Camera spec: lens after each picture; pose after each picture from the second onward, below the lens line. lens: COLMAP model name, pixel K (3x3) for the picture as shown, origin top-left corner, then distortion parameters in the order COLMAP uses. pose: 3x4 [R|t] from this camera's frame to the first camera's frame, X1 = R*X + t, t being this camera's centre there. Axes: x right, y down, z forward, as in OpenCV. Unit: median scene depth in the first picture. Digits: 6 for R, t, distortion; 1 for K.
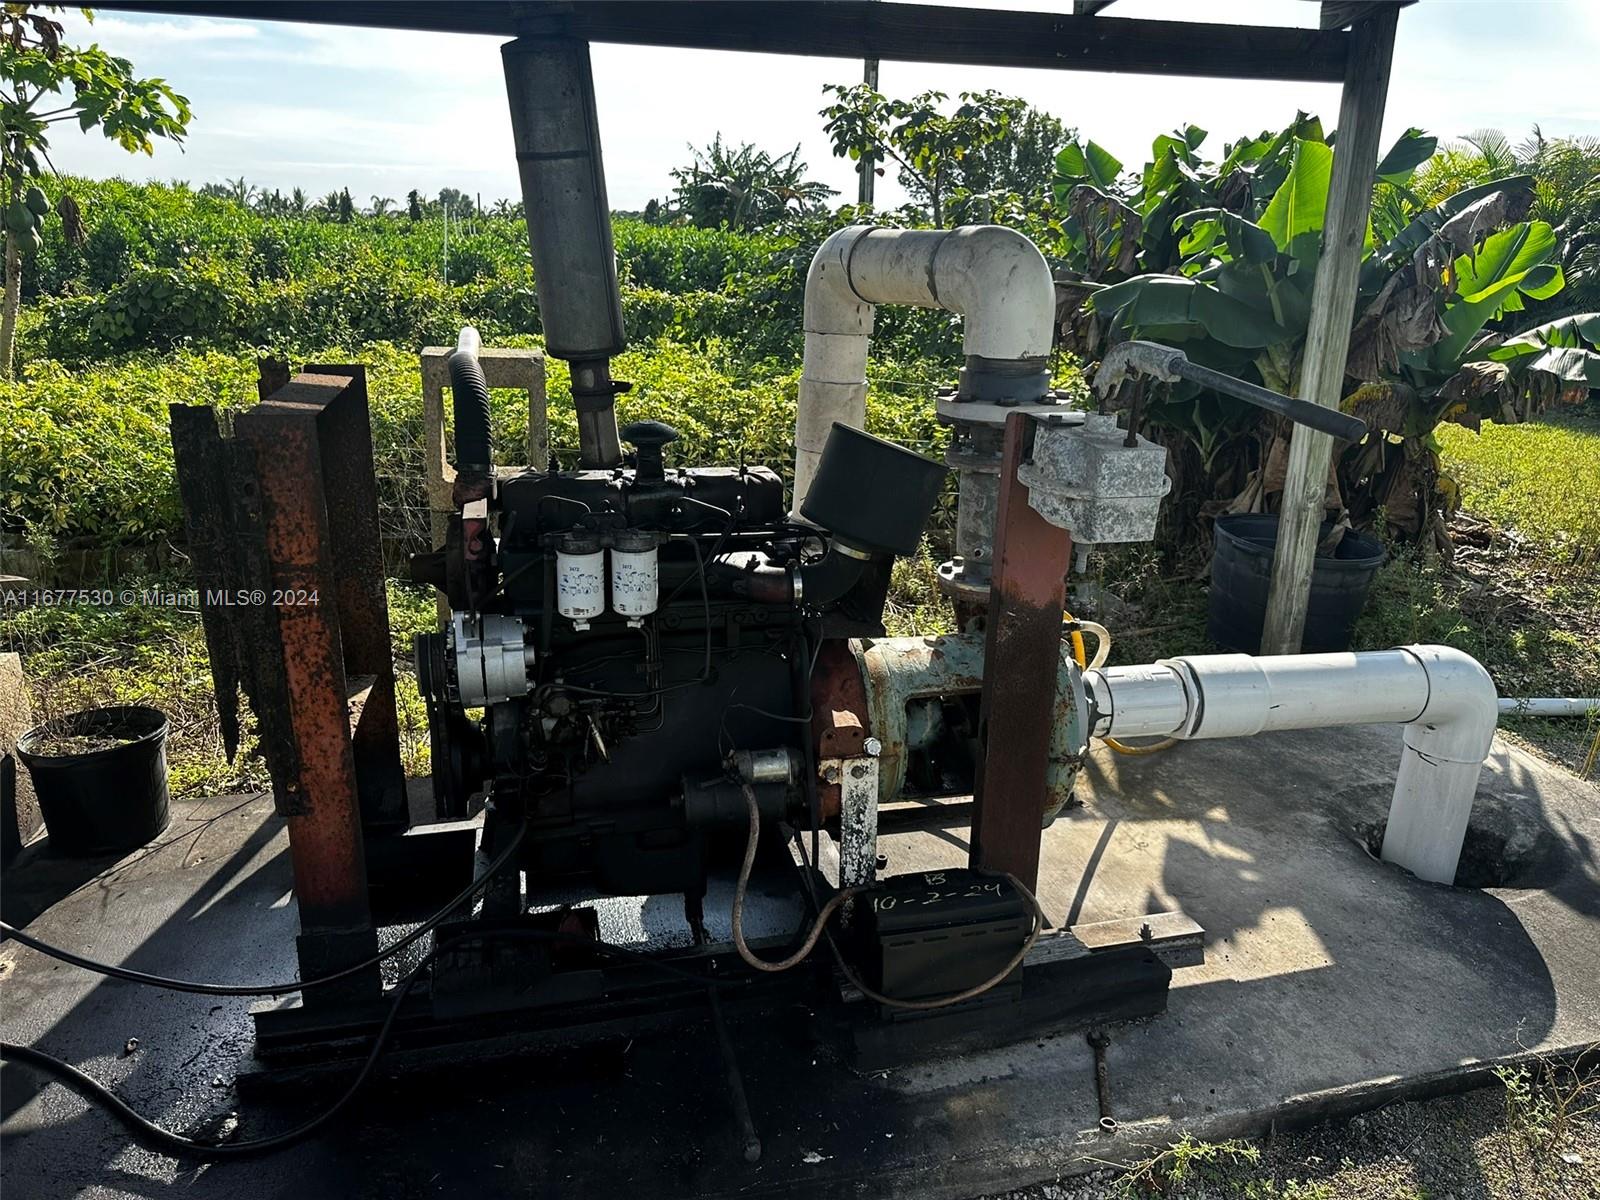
lens RADIAL K [[1122.3, 0, 801.4], [0, 1122.3, 601.3], [0, 0, 1]] dist [-0.025579, 0.001362]
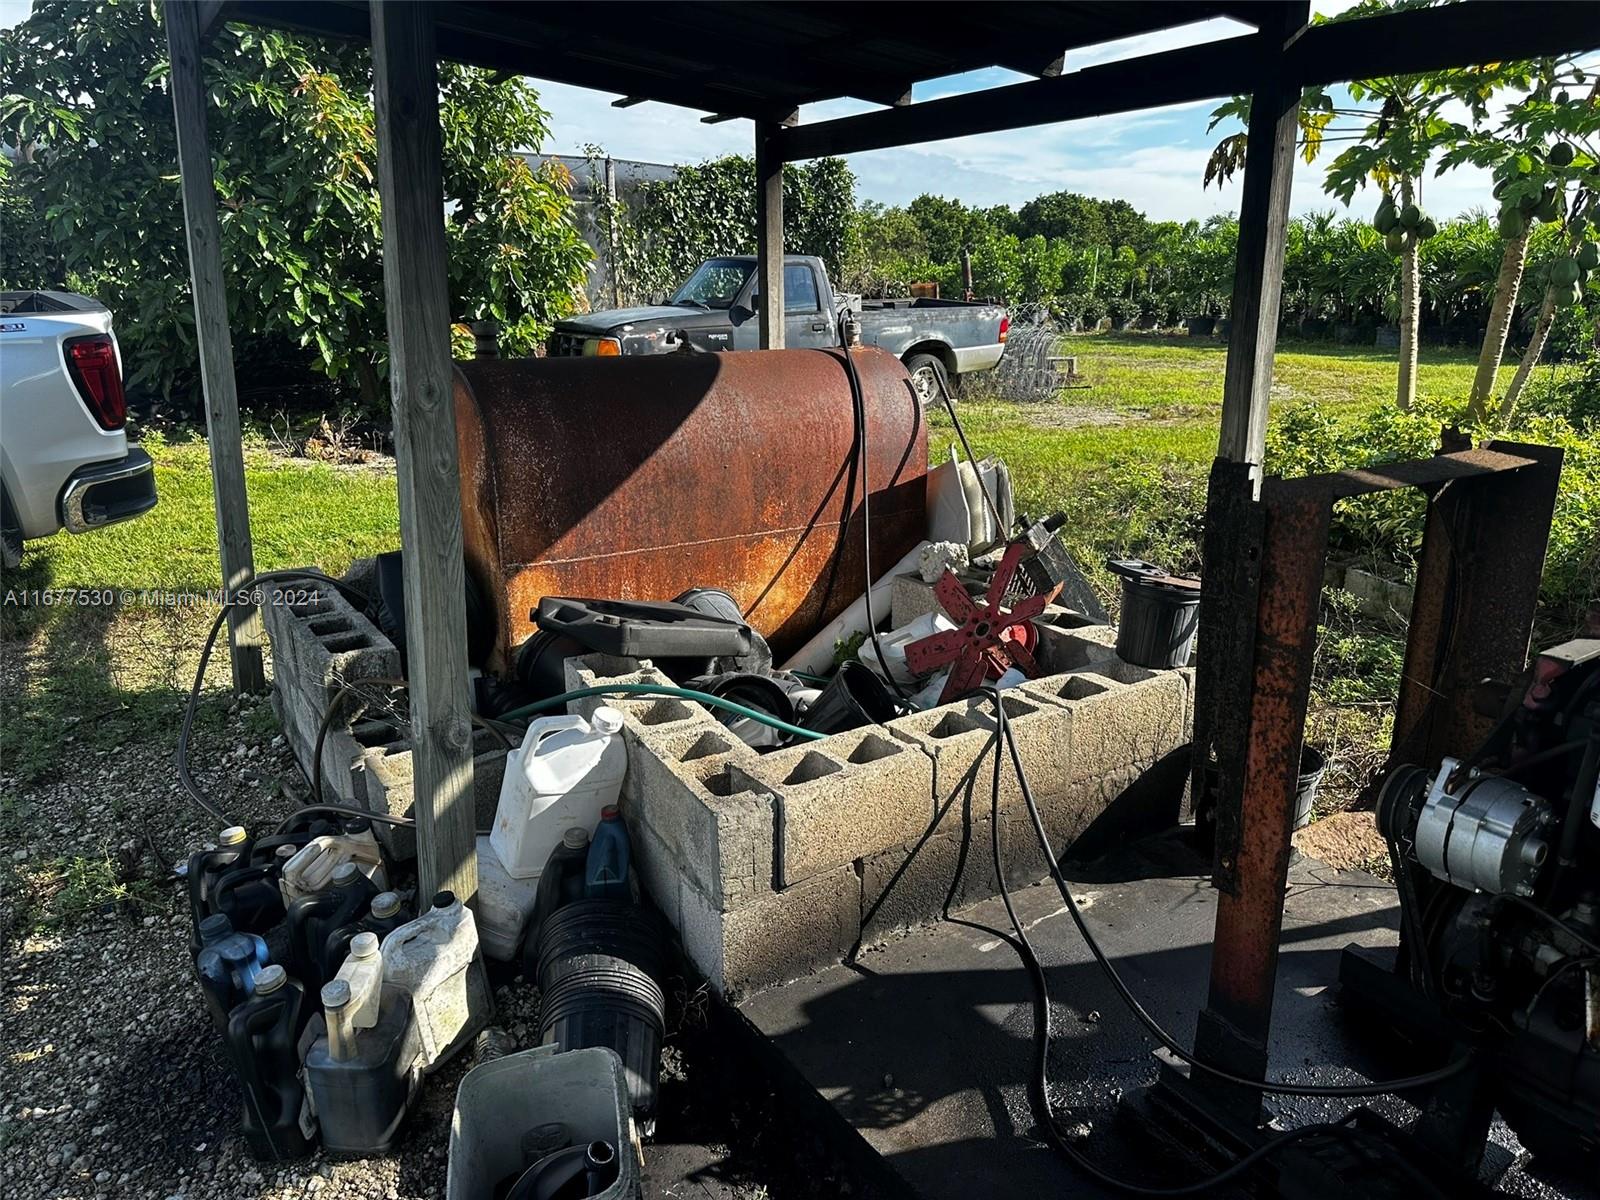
lens RADIAL K [[1122.3, 0, 800.4], [0, 1122.3, 595.9], [0, 0, 1]] dist [-0.025579, 0.001362]
pose [[0.318366, 0.236290, -0.918047, 0.260763], [-0.282000, 0.948201, 0.146257, -0.090211], [0.905052, 0.212326, 0.368509, 0.276574]]
